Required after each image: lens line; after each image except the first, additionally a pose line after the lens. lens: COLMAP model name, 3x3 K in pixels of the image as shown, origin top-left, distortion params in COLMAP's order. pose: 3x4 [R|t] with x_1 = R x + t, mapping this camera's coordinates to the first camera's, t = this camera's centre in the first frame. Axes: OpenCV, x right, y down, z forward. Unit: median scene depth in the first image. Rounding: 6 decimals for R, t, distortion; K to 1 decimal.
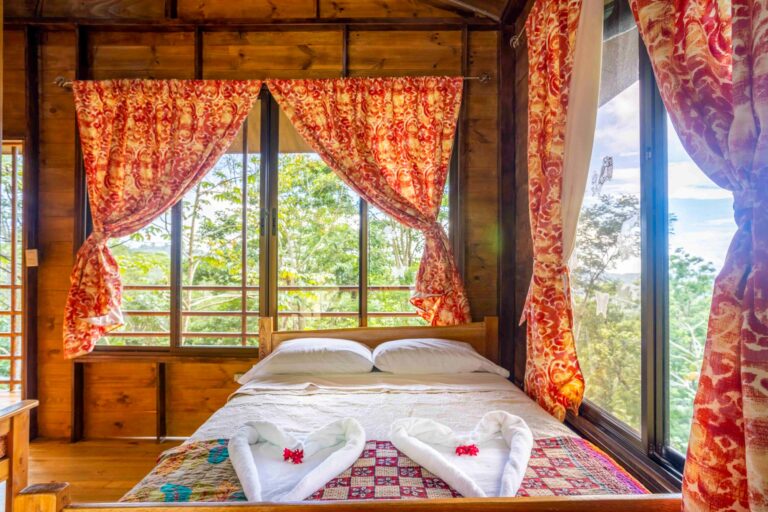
lens RADIAL K [[458.0, 0, 382.6], [0, 458.0, 260.3], [0, 0, 1]] dist [-0.043355, 0.037022]
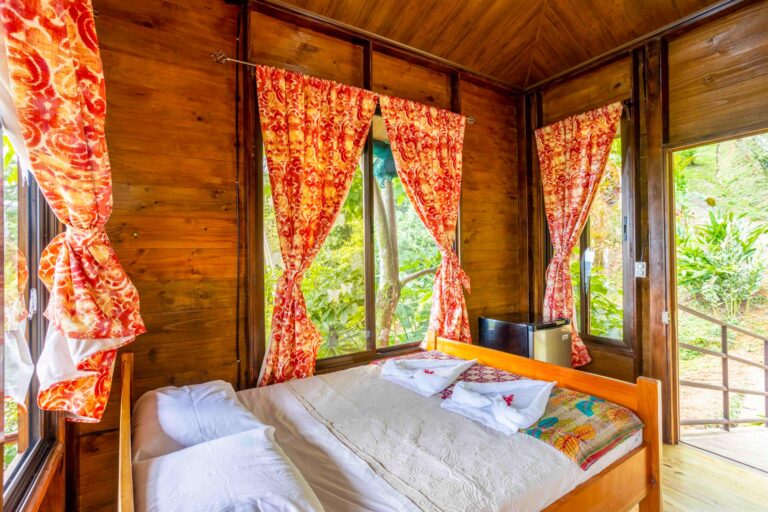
lens RADIAL K [[368.6, 0, 381.0], [0, 368.6, 250.7], [0, 0, 1]] dist [-0.047233, 0.026072]
pose [[-0.536192, 0.008379, 0.844054, -0.474937], [0.004275, 0.999965, -0.007211, -0.037406], [-0.844085, -0.000258, -0.536209, 0.939592]]
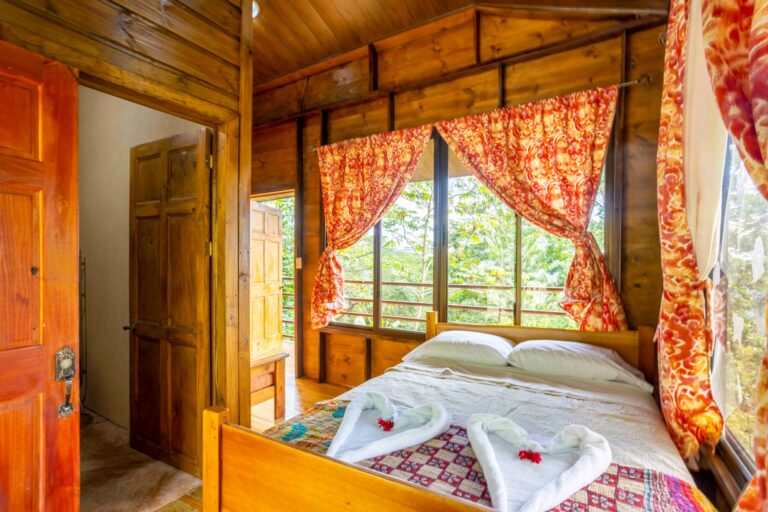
lens RADIAL K [[372.2, 0, 383.1], [0, 372.2, 263.1], [0, 0, 1]] dist [-0.057600, 0.038119]
pose [[0.854269, 0.006071, -0.519796, 0.157785], [0.000116, 0.999930, 0.011869, -0.020799], [0.519832, -0.010199, 0.854208, 0.044974]]
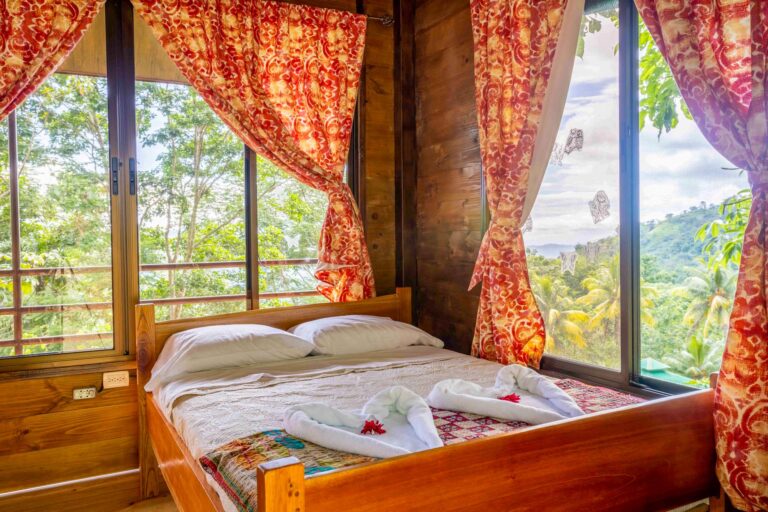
lens RADIAL K [[609.2, 0, 383.0], [0, 609.2, 249.1], [0, 0, 1]] dist [0.001721, 0.032865]
pose [[0.889901, -0.024505, 0.455495, -0.344671], [0.011226, 0.999430, 0.031835, 0.006689], [-0.456016, -0.023217, 0.889669, -0.064616]]
